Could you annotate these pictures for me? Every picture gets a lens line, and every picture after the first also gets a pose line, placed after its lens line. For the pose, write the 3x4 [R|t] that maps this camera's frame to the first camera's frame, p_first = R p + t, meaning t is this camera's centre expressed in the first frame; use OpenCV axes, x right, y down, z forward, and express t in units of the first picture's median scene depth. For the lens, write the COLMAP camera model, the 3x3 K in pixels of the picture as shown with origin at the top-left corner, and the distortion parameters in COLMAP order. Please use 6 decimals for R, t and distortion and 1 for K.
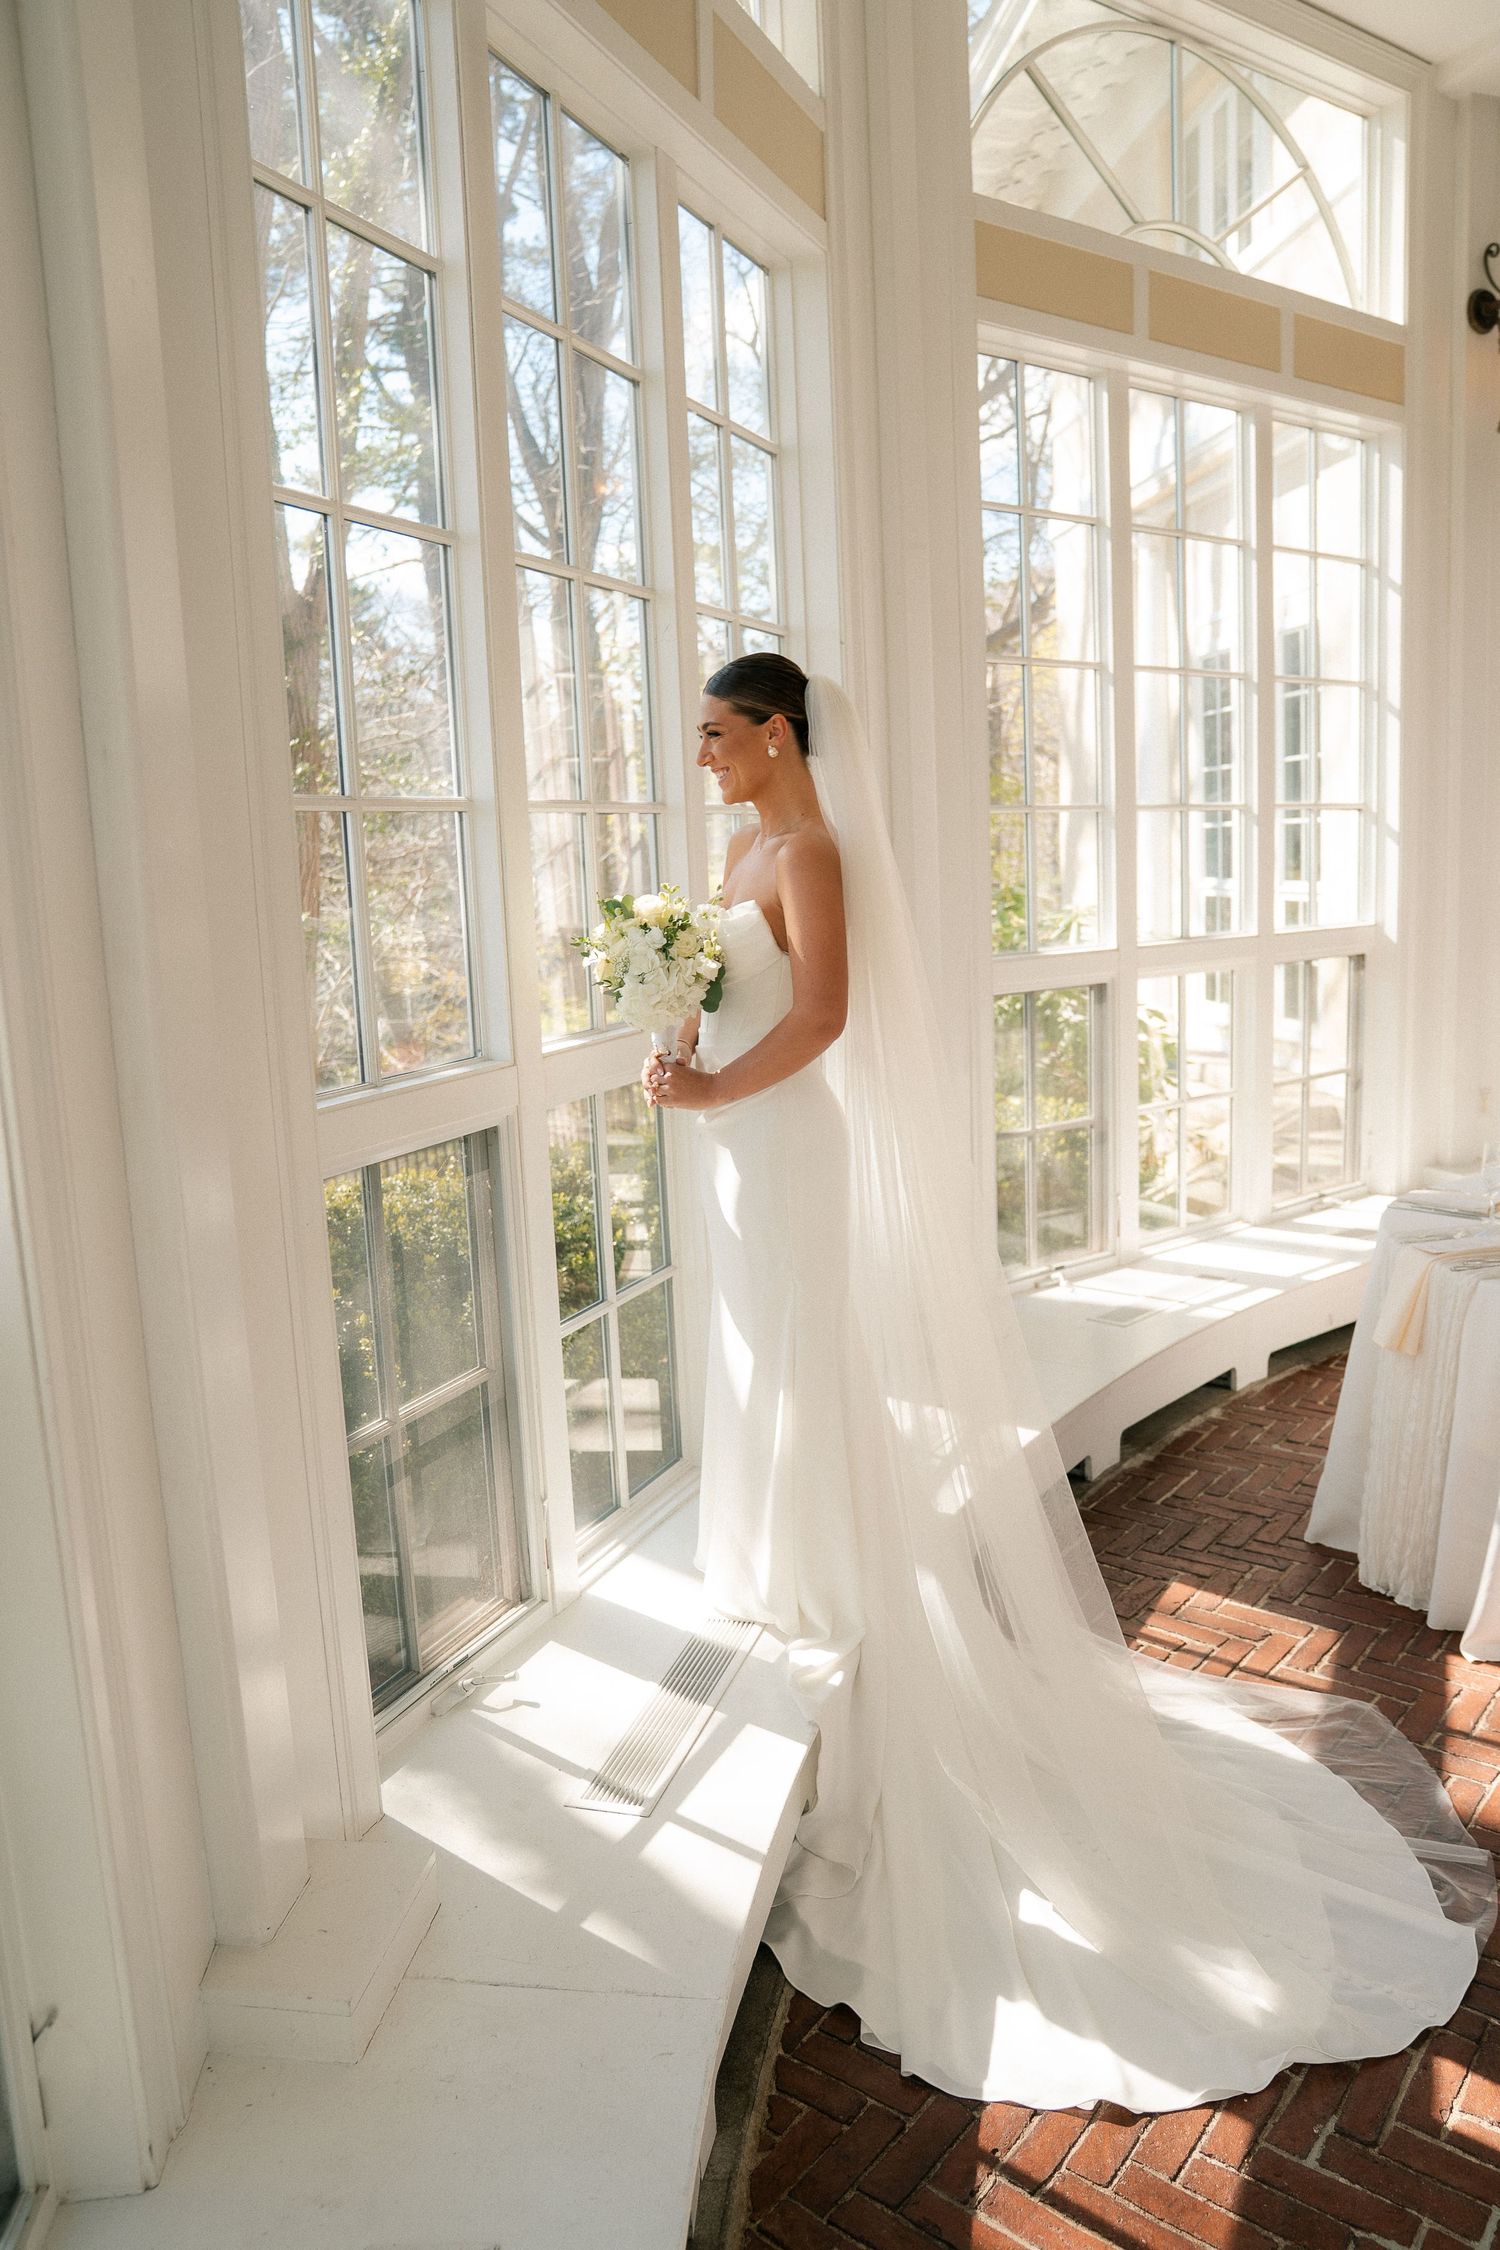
lens RADIAL K [[1582.6, 0, 746.5], [0, 1582.6, 1121.4], [0, 0, 1]] dist [-0.133650, 0.112220]
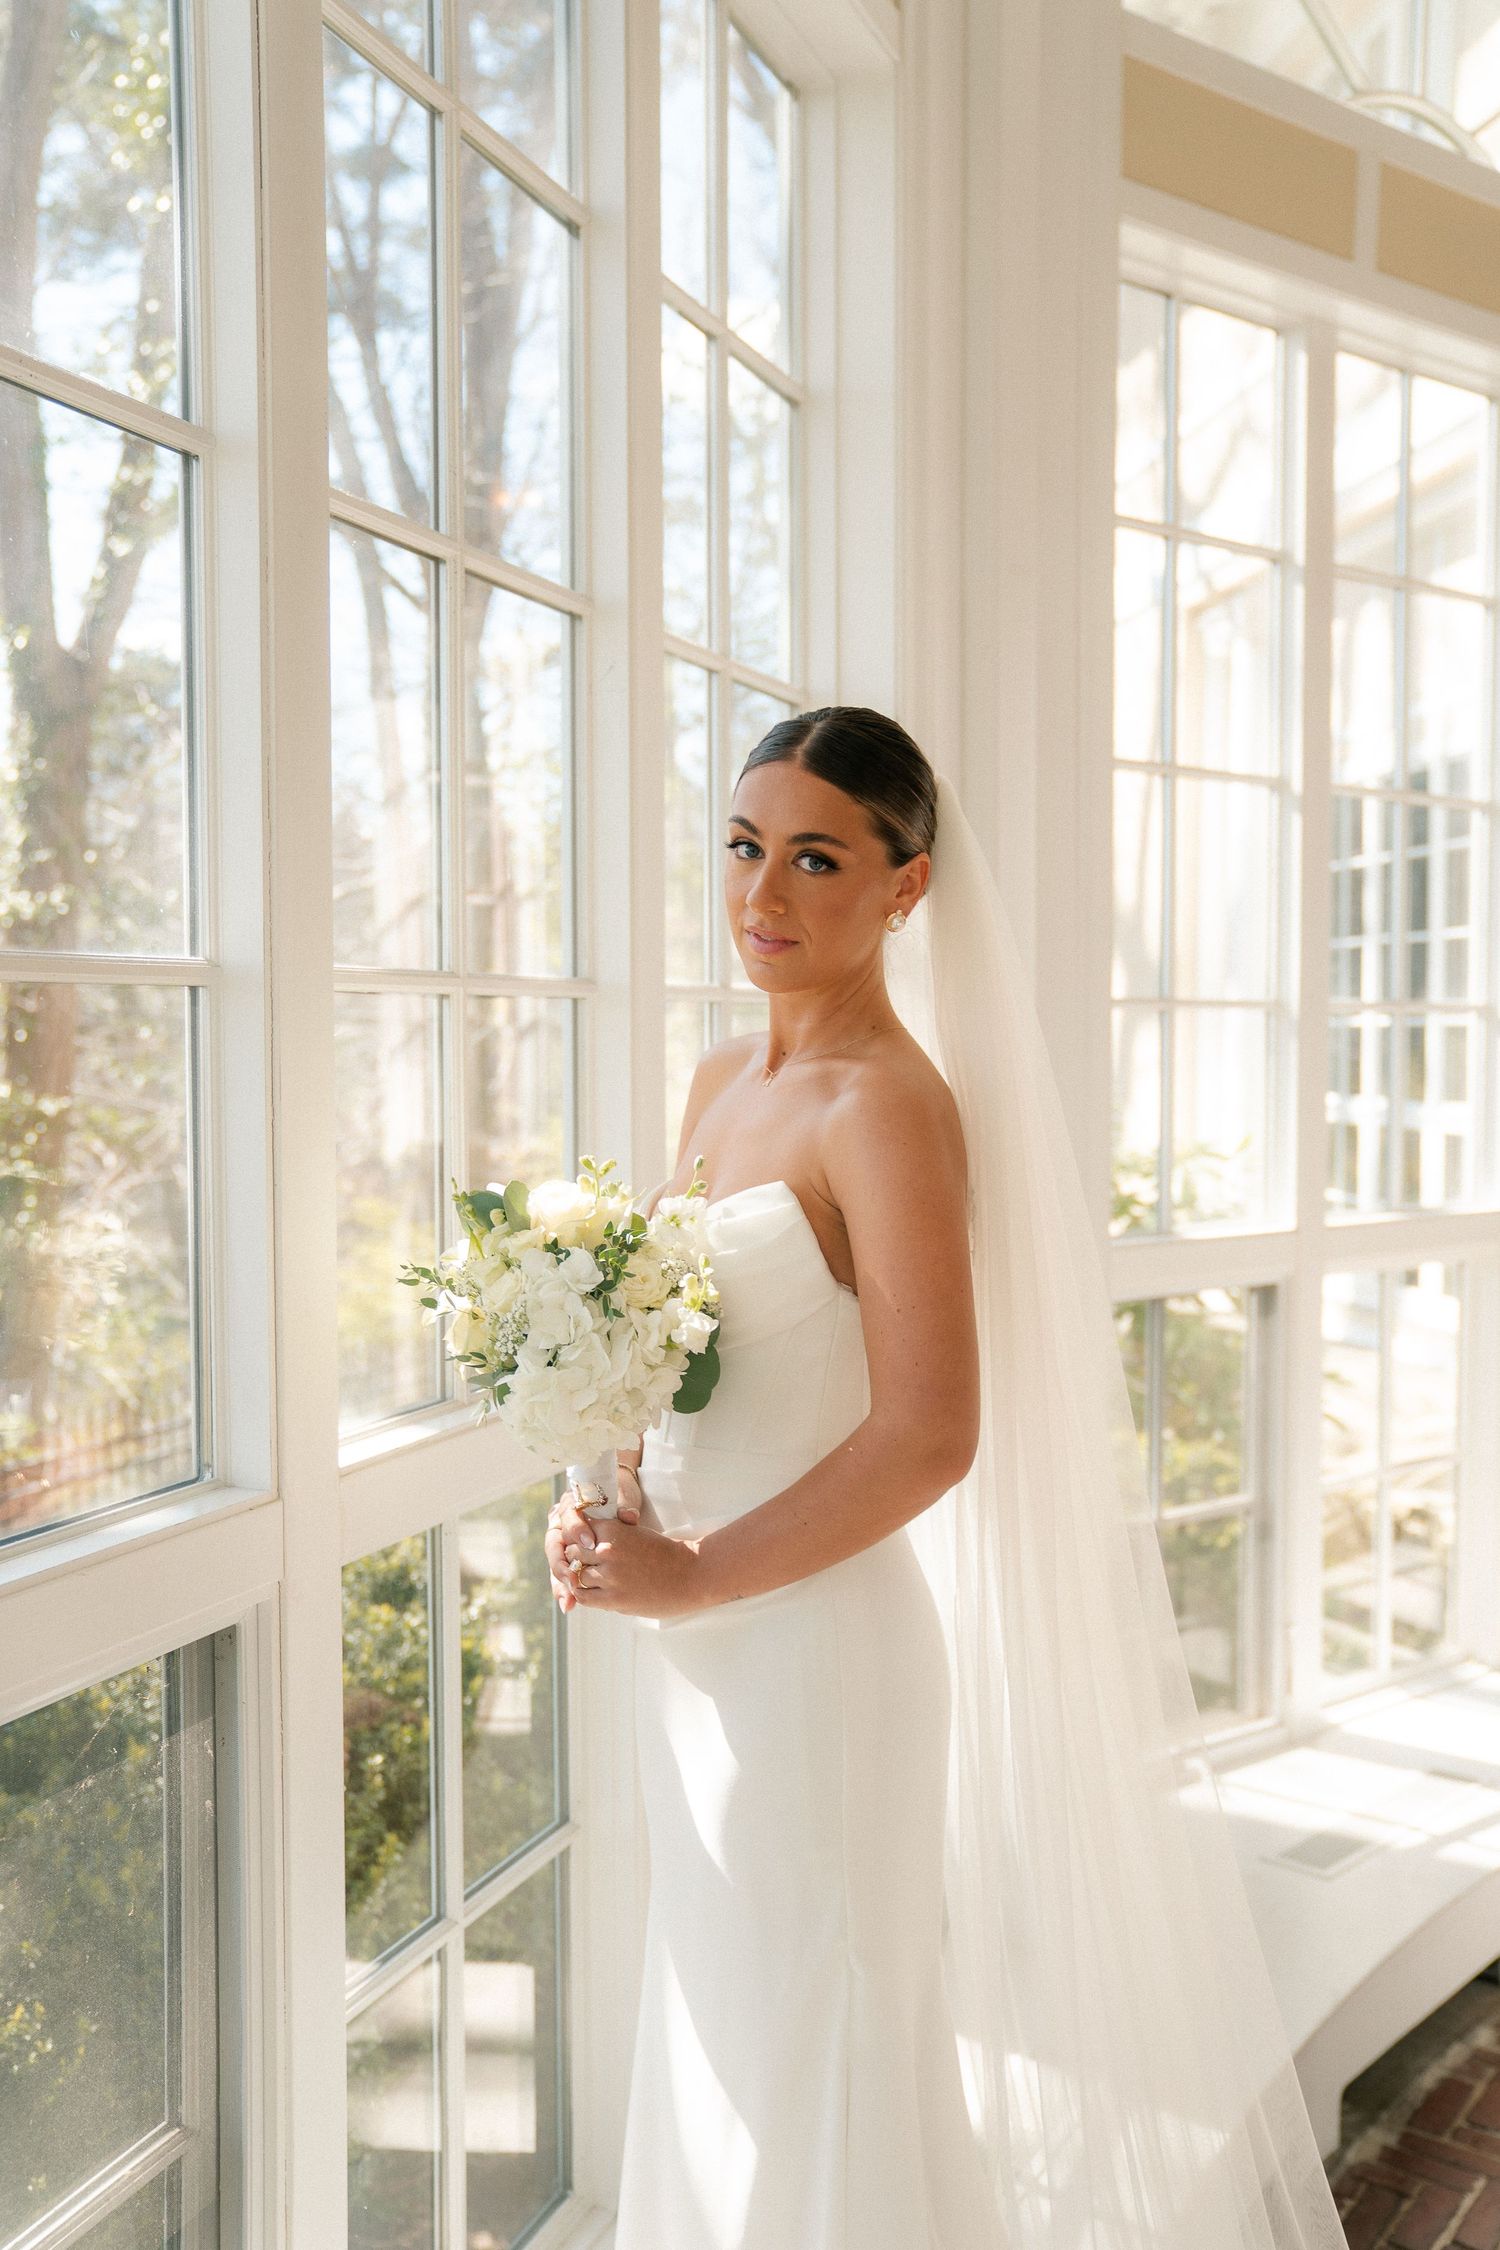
lens RADIAL K [[2066.7, 0, 708.2], [0, 2066.7, 1131.3], [0, 0, 1]] dist [-0.056306, 0.179644]
pose [[0.999050, 0.037621, 0.022009, -0.022277], [-0.034706, 0.992110, -0.120475, -0.055112], [-0.026368, 0.119596, 0.992472, 0.245859]]
